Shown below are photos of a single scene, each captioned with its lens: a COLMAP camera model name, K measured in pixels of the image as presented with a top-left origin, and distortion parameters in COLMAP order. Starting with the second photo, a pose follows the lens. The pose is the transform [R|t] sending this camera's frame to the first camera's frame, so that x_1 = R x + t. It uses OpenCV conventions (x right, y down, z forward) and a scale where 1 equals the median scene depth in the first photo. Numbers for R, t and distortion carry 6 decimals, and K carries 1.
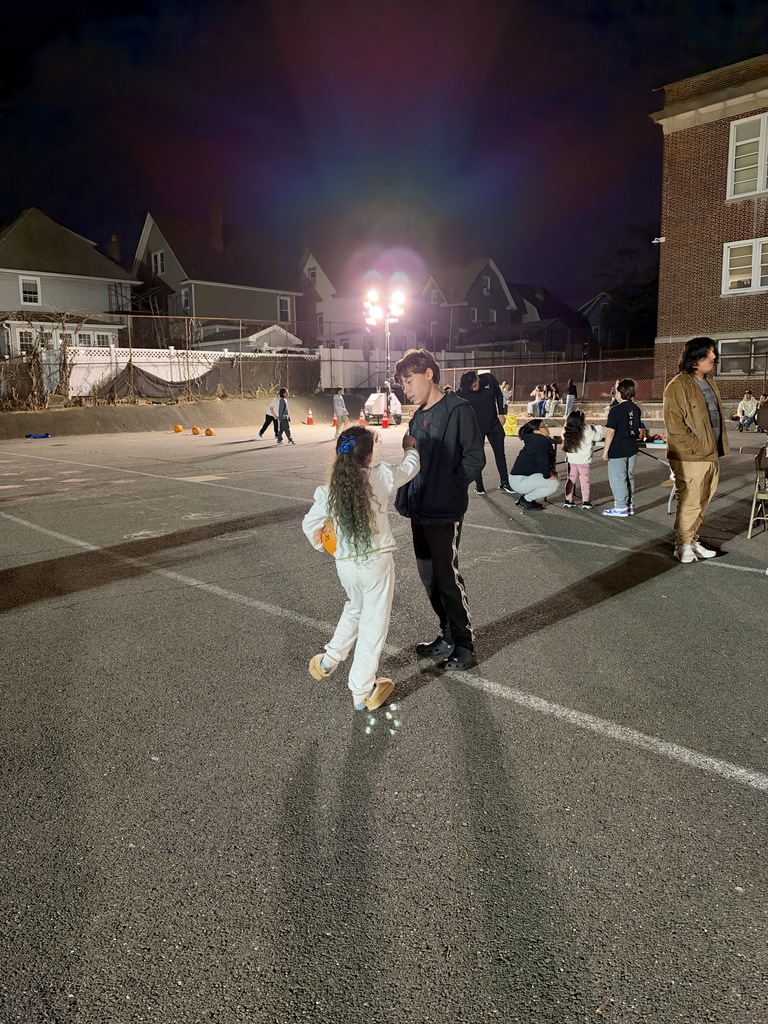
lens RADIAL K [[761.1, 0, 381.6], [0, 761.1, 511.6], [0, 0, 1]] dist [0.078030, -0.039116]
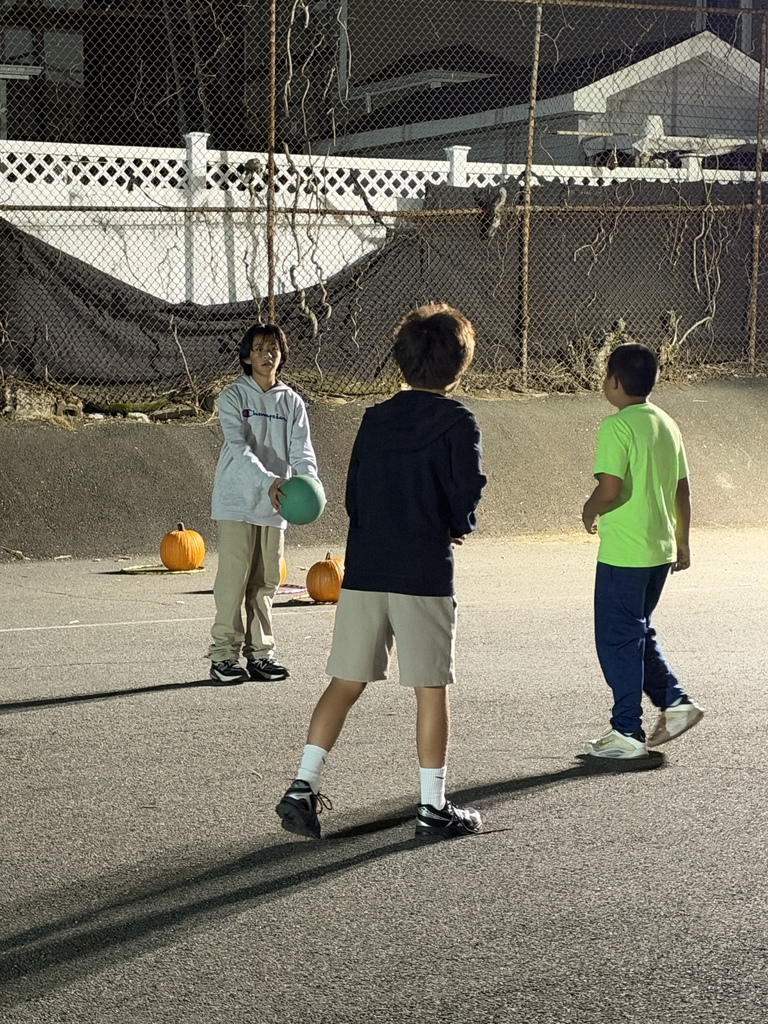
lens RADIAL K [[2912.9, 0, 380.3], [0, 2912.9, 510.2], [0, 0, 1]] dist [0.289821, 0.000000]
pose [[0.972847, 0.022058, -0.230394, -0.042464], [-0.045437, 0.994279, -0.096665, -0.040117], [0.226944, 0.104509, 0.968284, 0.252246]]
